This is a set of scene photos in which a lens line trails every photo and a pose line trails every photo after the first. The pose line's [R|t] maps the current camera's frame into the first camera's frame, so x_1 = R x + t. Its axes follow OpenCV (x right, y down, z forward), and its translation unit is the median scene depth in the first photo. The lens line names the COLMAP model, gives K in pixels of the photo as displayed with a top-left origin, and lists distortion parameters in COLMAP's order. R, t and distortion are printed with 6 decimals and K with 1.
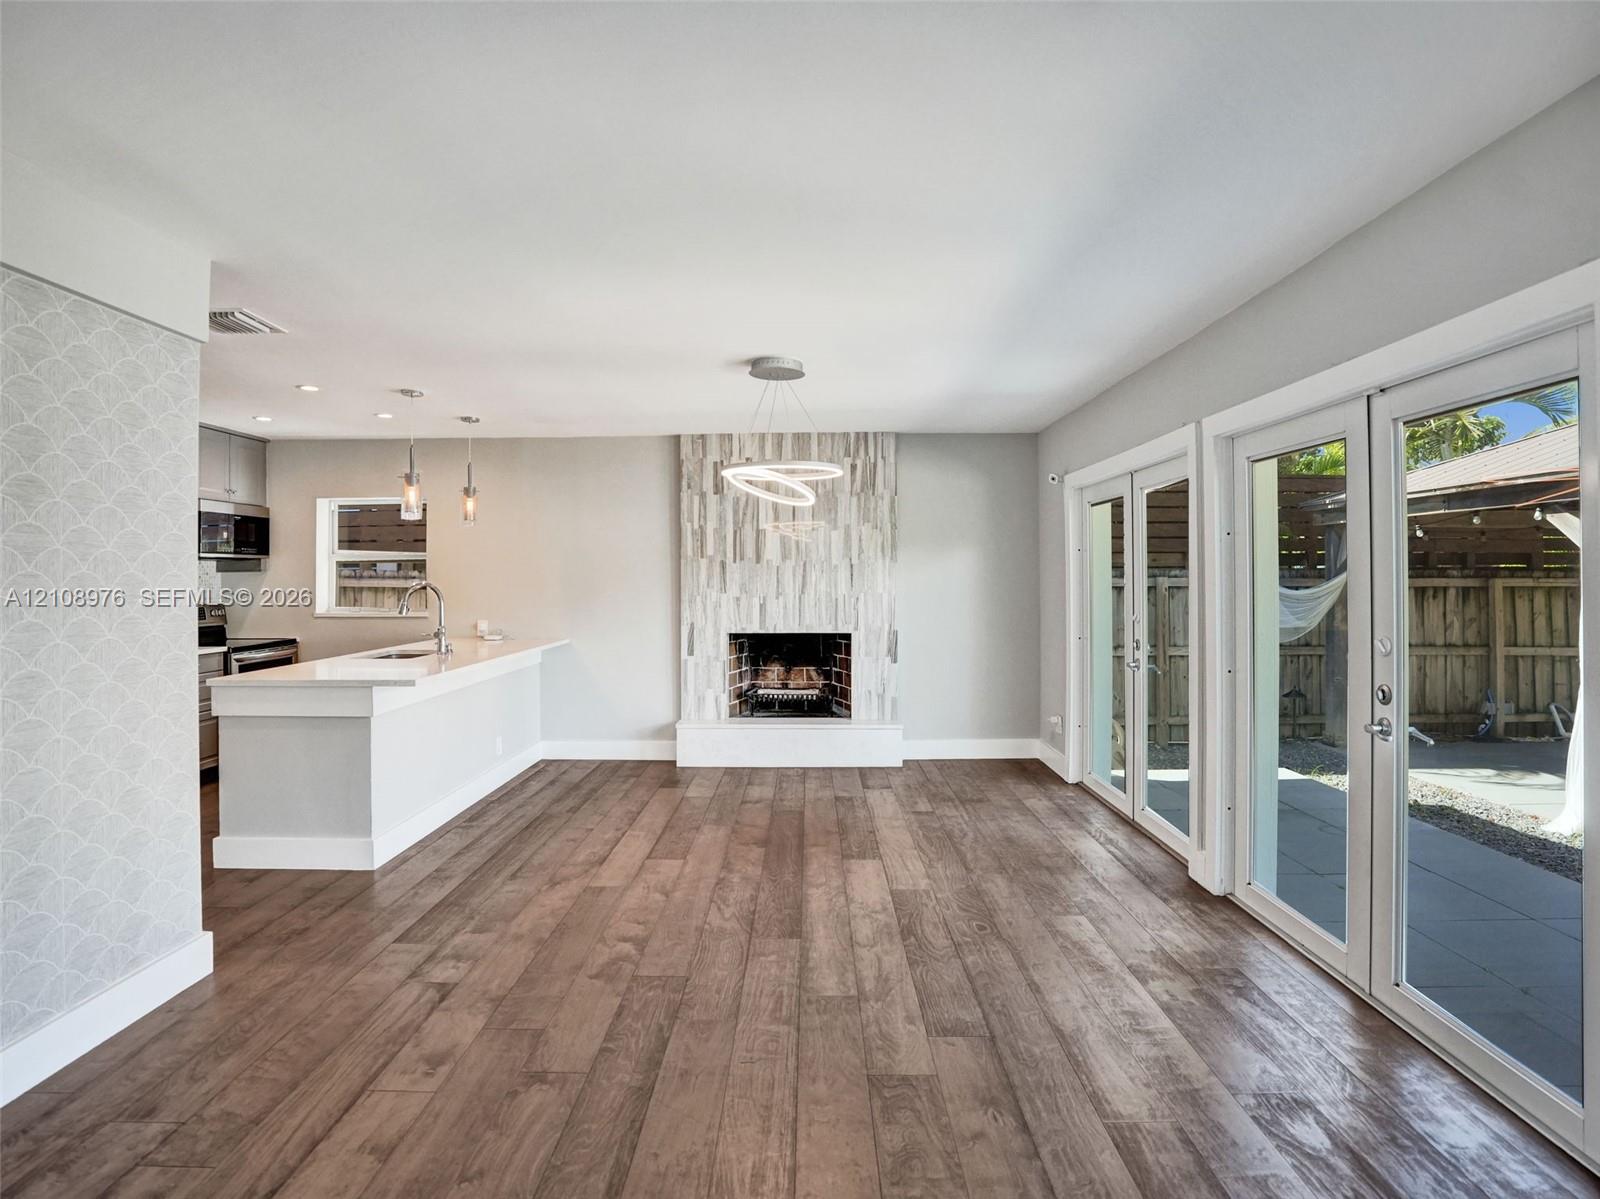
lens RADIAL K [[842.6, 0, 799.3], [0, 842.6, 594.1], [0, 0, 1]] dist [-0.064672, 0.022414]
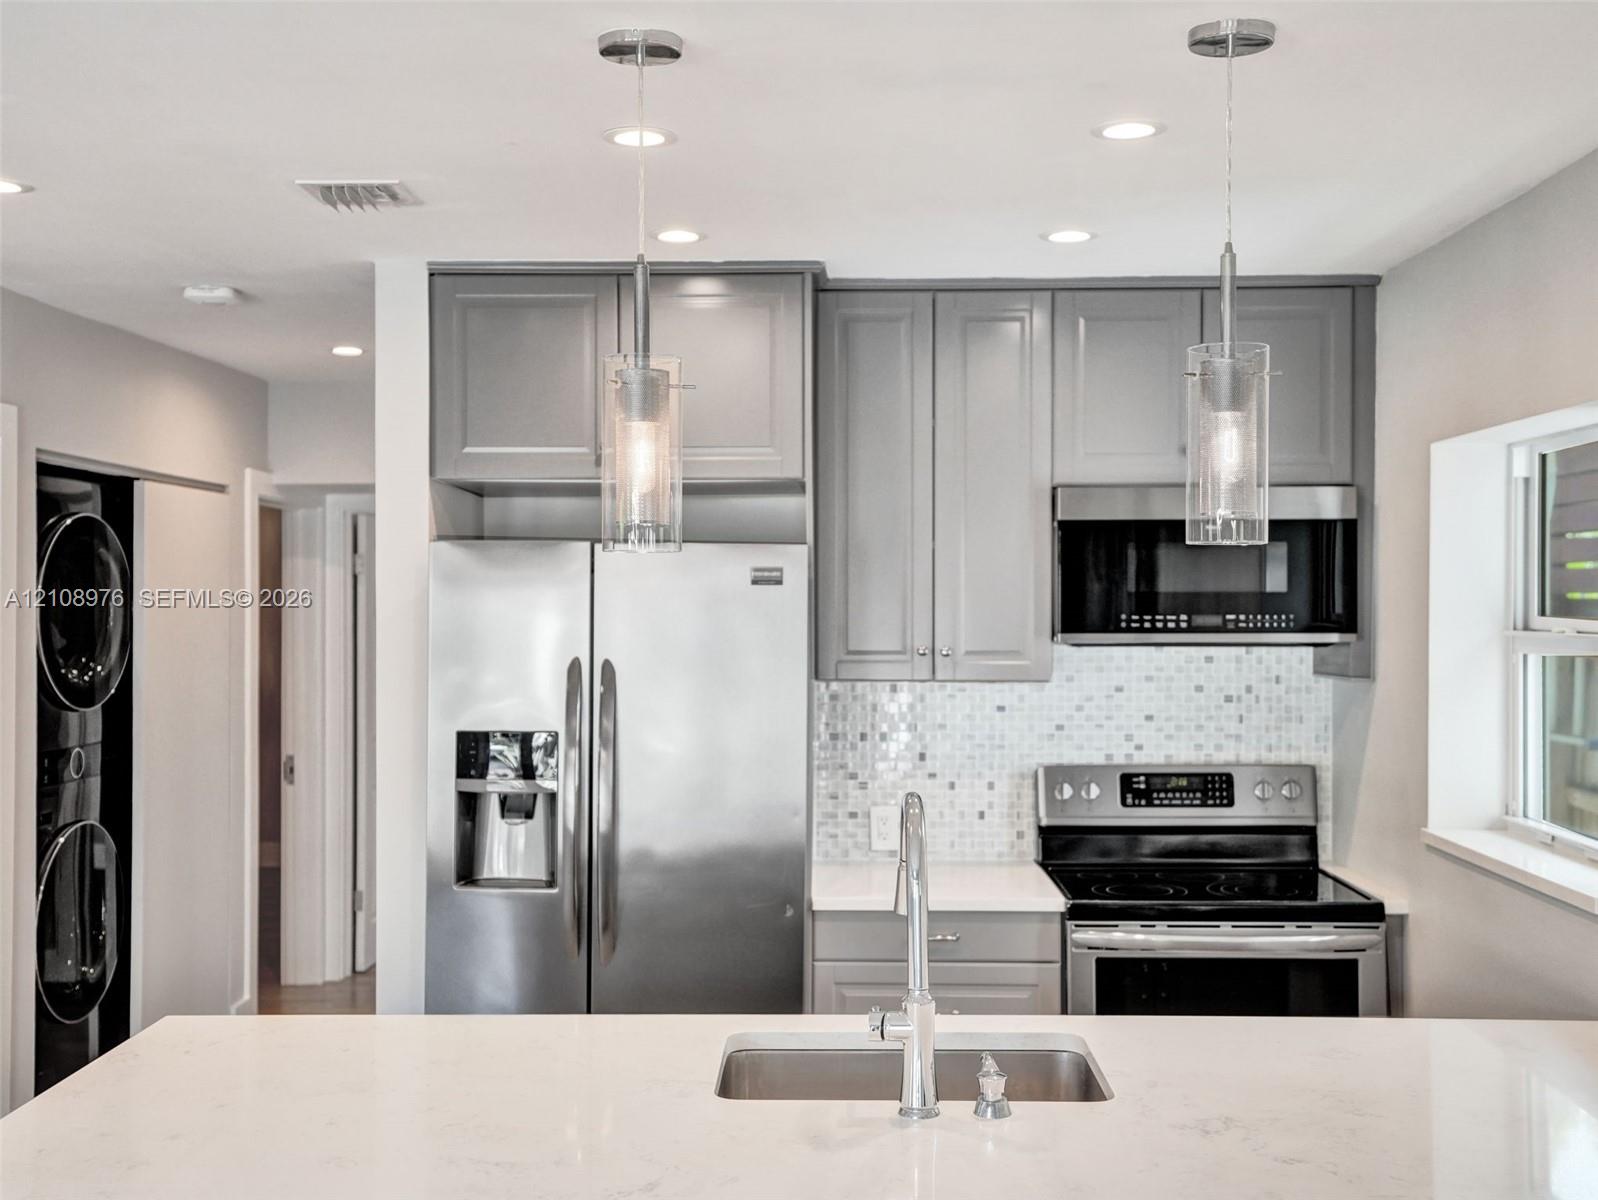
lens RADIAL K [[1700.6, 0, 796.4], [0, 1700.6, 606.0], [0, 0, 1]] dist [0.066692, 0.000000]
pose [[-0.015107, 0.009070, -0.999845, 0.040591], [-0.017076, 0.999811, 0.009327, -0.060693], [0.999740, 0.017214, -0.014949, 0.797048]]
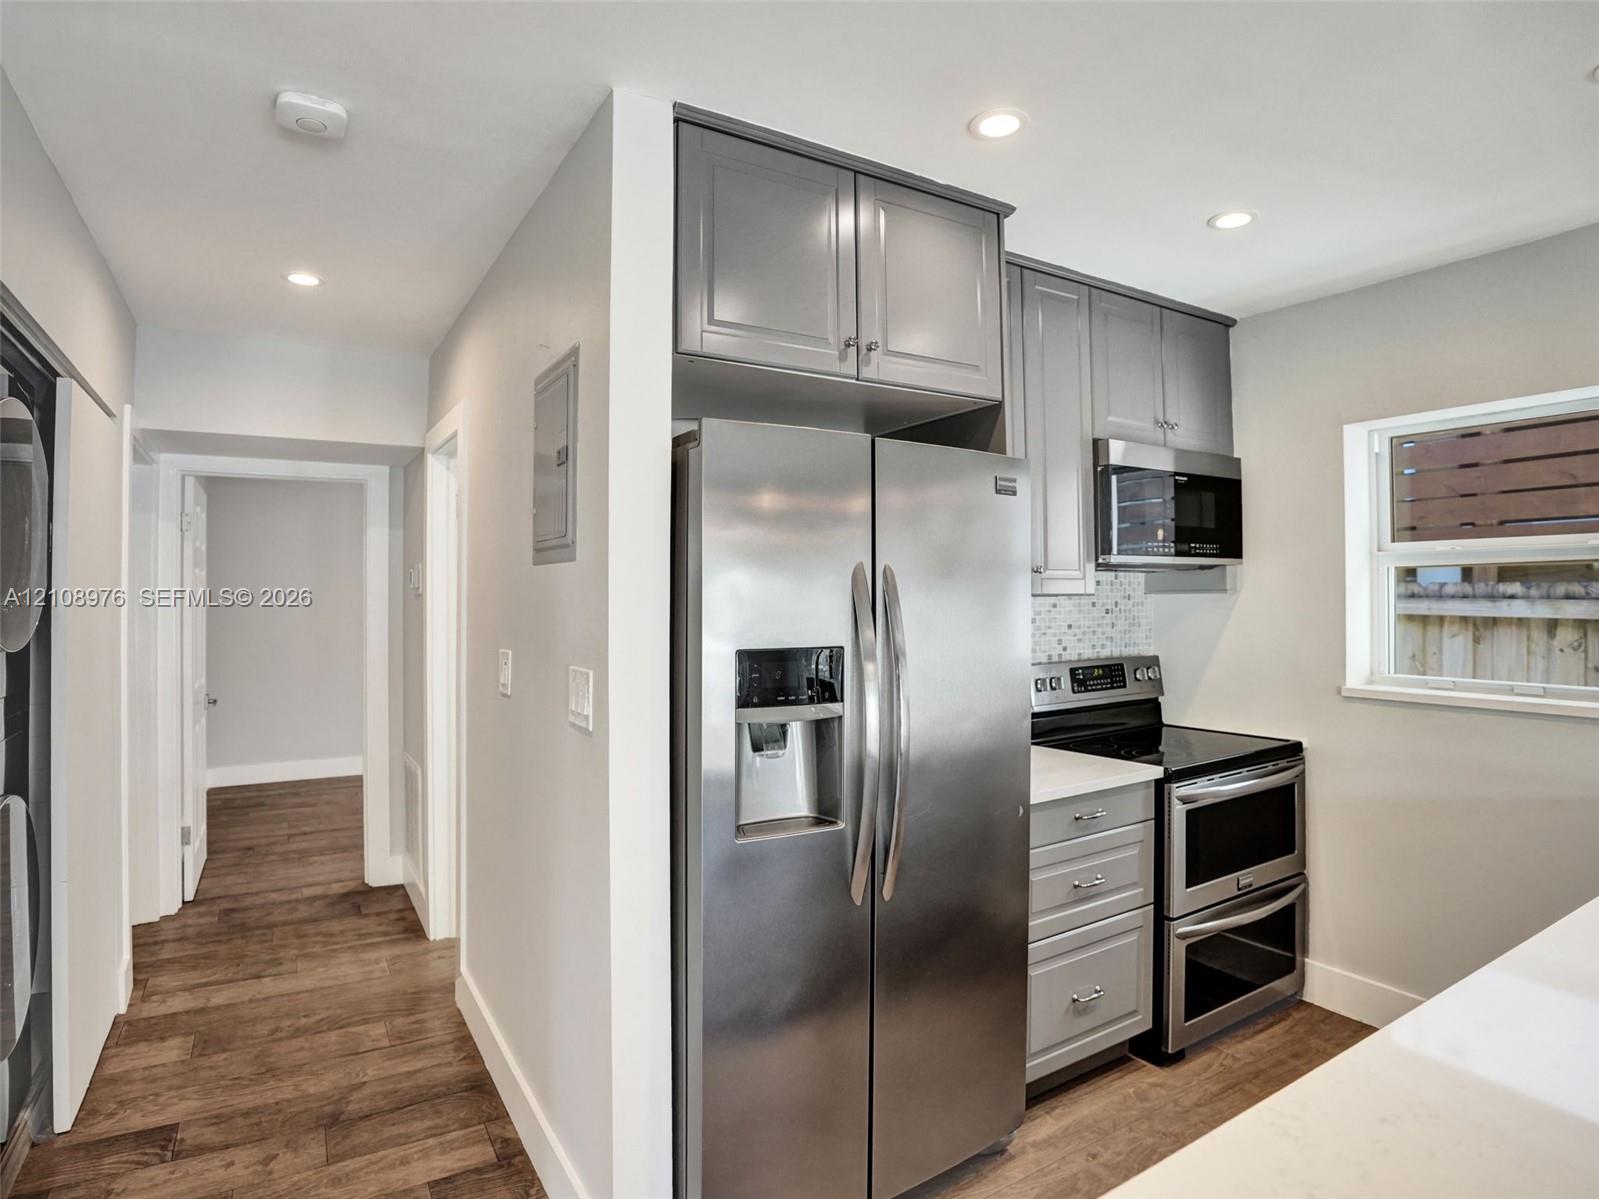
lens RADIAL K [[873.0, 0, 803.6], [0, 873.0, 559.9], [0, 0, 1]] dist [-0.050305, 0.000789]
pose [[0.536365, -0.035329, -0.843246, -0.365738], [-0.009174, 0.998820, -0.047682, -0.020018], [0.843936, 0.033311, 0.535408, 0.527307]]
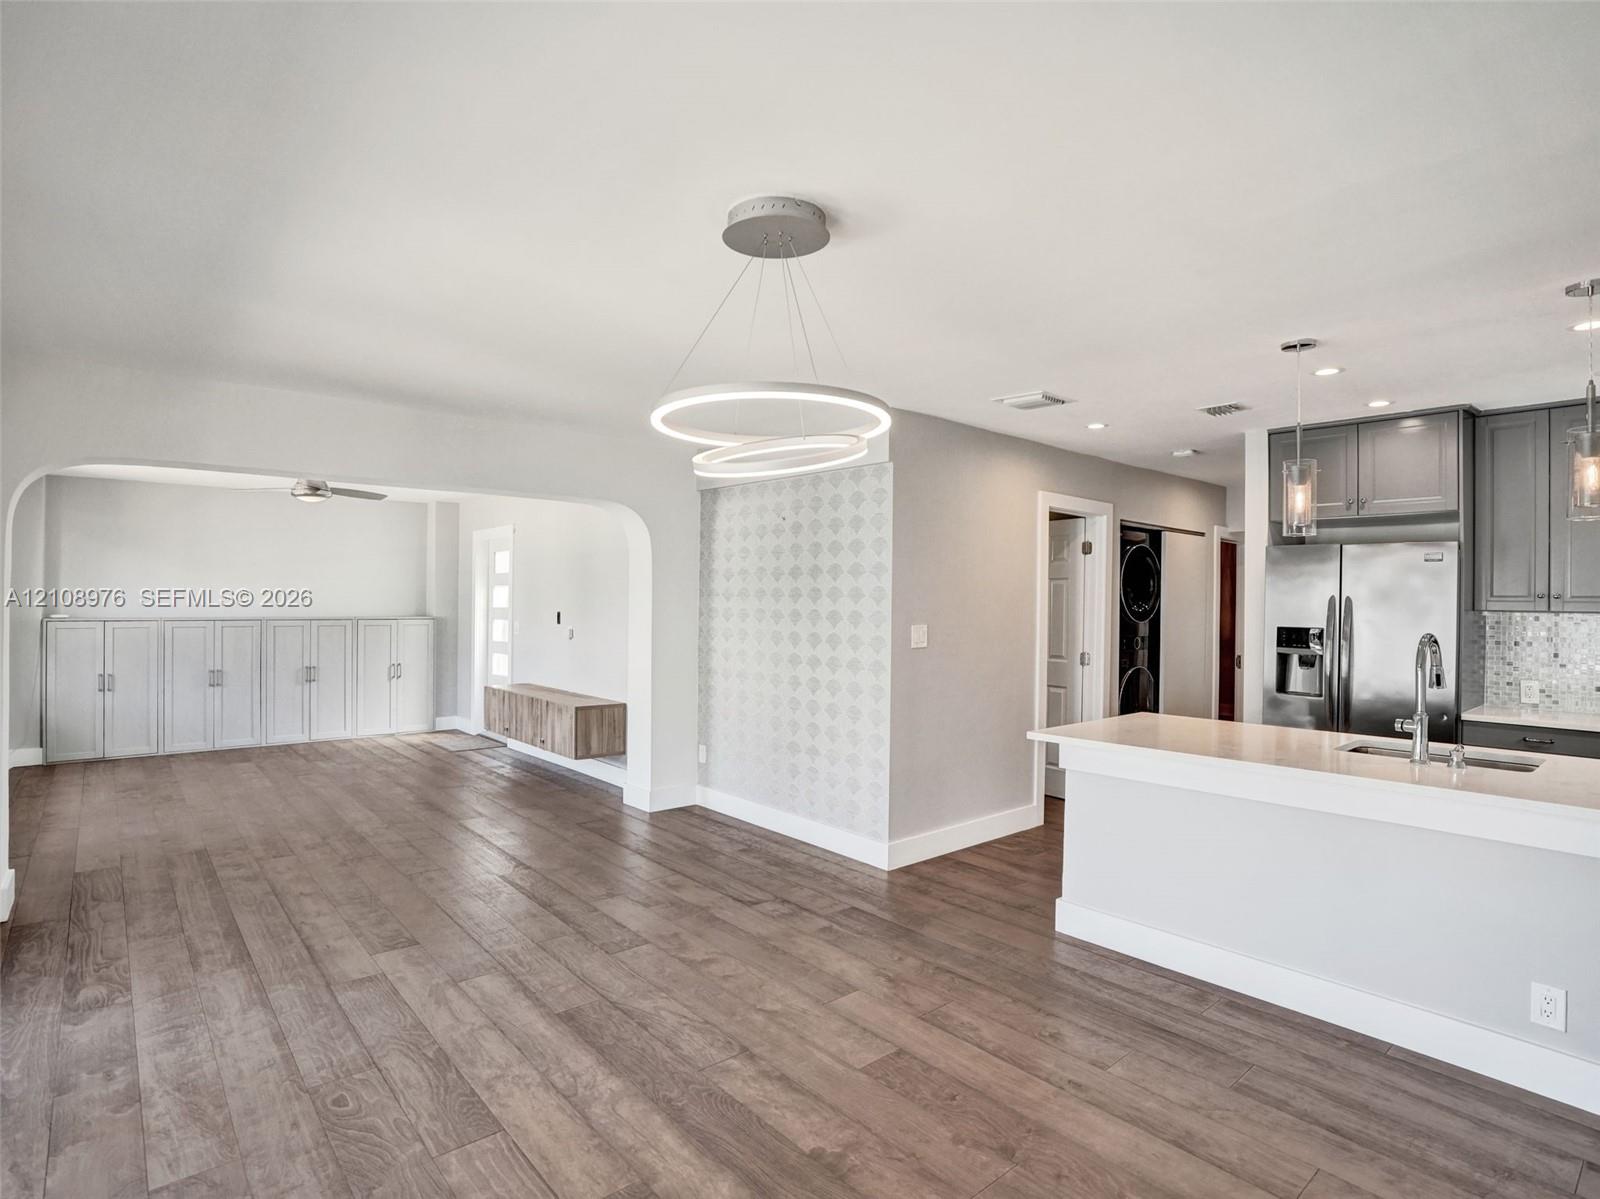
lens RADIAL K [[842.6, 0, 797.0], [0, 842.6, 593.5], [0, 0, 1]] dist [-0.064672, 0.022414]
pose [[-0.751095, -0.011944, -0.660086, 0.204830], [-0.022135, 0.999730, 0.007097, -0.030013], [0.659823, 0.019941, -0.751156, 0.930931]]
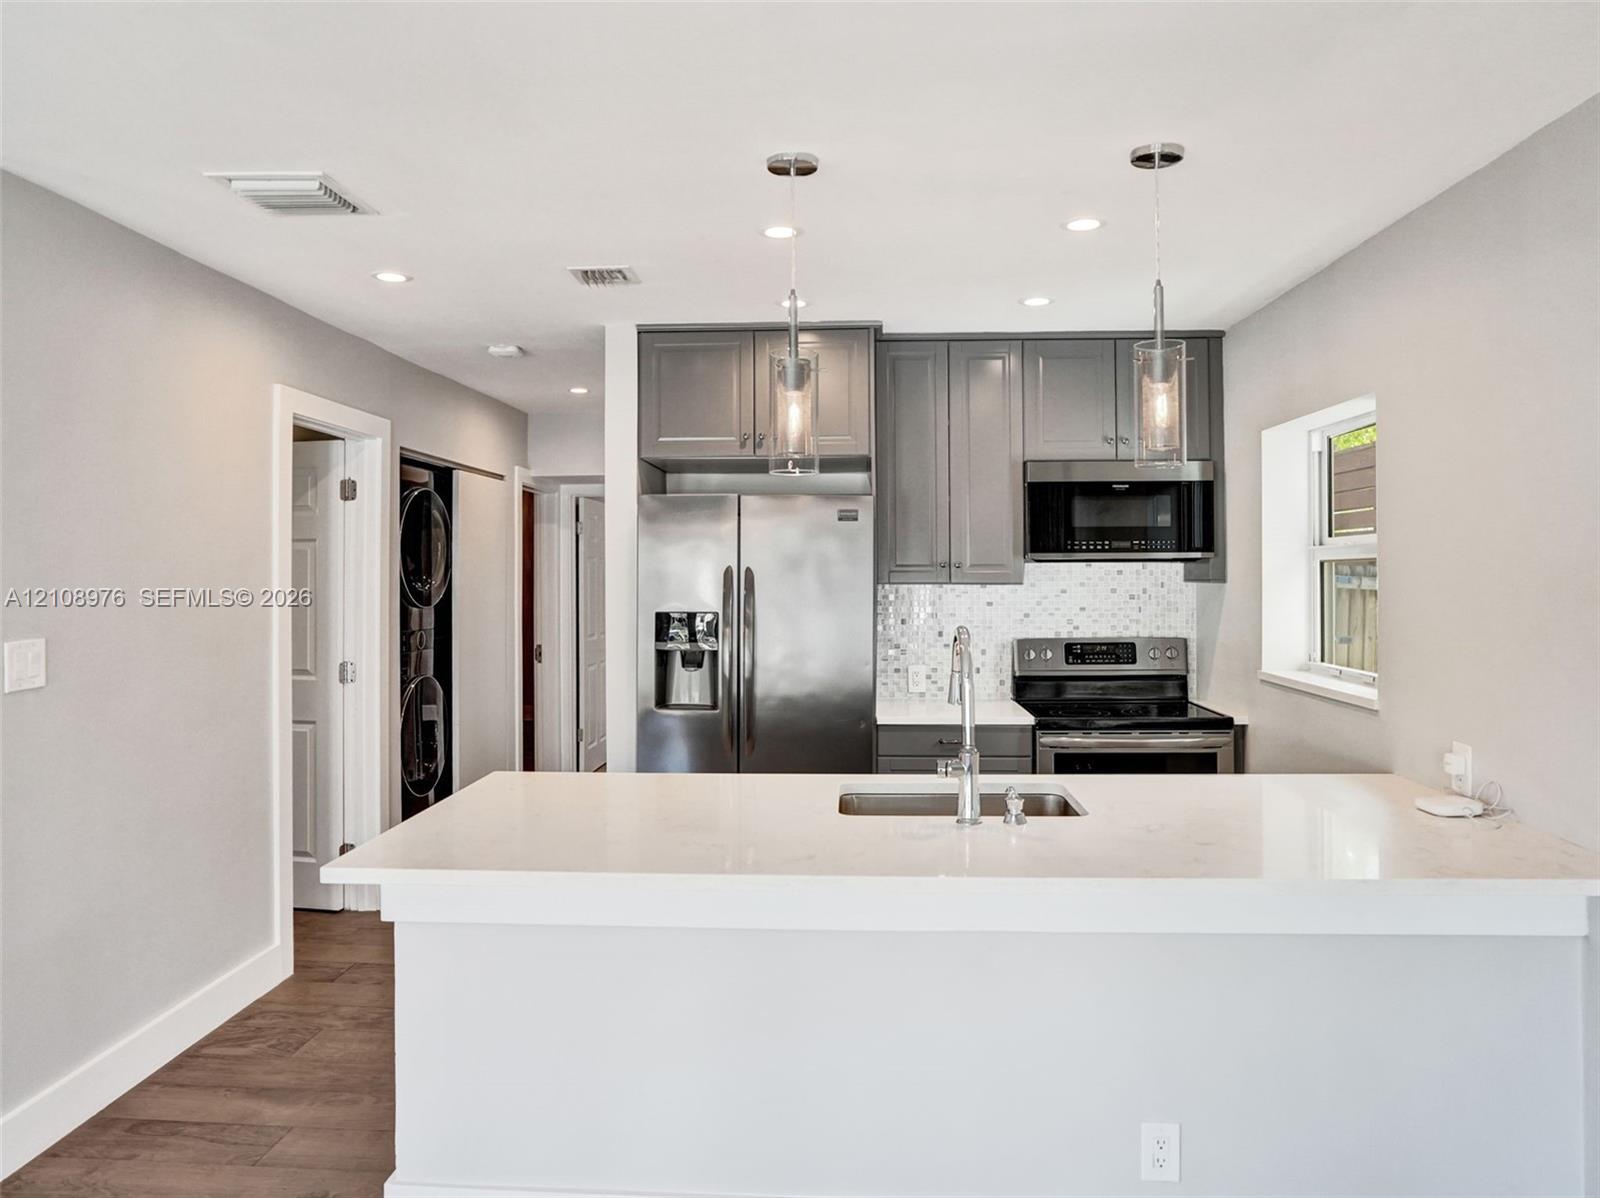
lens RADIAL K [[1061.6, 0, 795.6], [0, 1061.6, 562.2], [0, 0, 1]] dist [-0.040128, 0.015690]
pose [[-0.046848, -0.003872, -0.998895, 0.040460], [-0.014121, 0.999895, -0.003214, -0.034546], [0.998802, 0.013955, -0.046898, 0.774767]]
